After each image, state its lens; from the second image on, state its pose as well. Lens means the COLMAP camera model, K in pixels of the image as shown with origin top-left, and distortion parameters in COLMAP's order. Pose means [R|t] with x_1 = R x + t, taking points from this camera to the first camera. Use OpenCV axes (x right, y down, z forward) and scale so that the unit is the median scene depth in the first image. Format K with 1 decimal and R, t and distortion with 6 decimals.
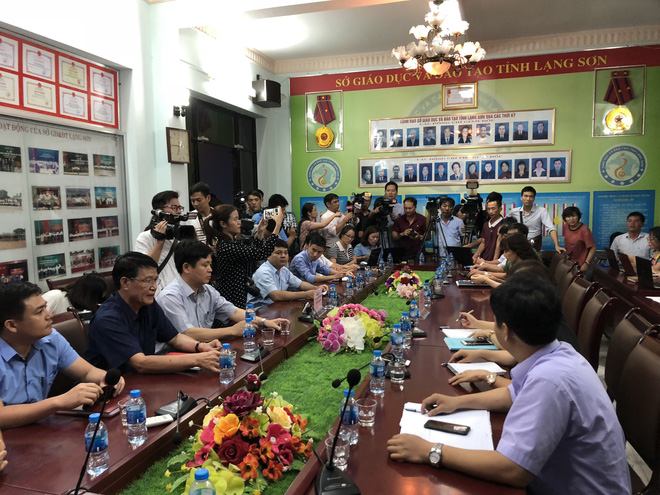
lens RADIAL K [[537.2, 0, 330.1], [0, 537.2, 248.5], [0, 0, 1]] dist [0.000435, 0.000442]
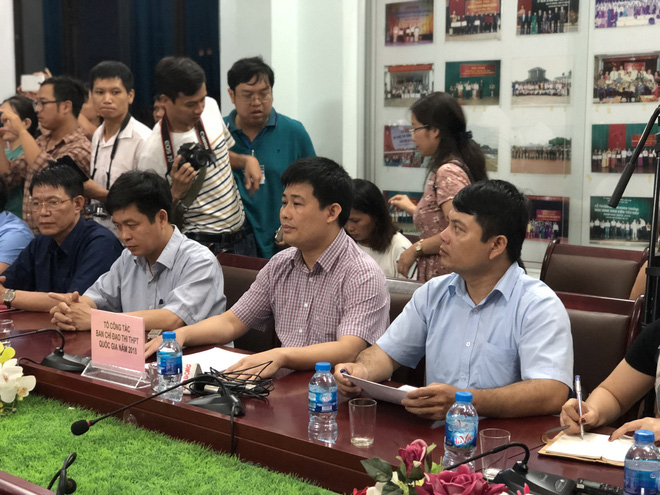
lens RADIAL K [[1089.1, 0, 329.9], [0, 1089.1, 248.2], [0, 0, 1]] dist [0.057067, 0.000000]
pose [[-0.446290, 0.114745, -0.887501, 0.494481], [-0.063308, 0.985212, 0.159213, -0.085145], [0.892646, 0.127241, -0.432426, 1.238584]]
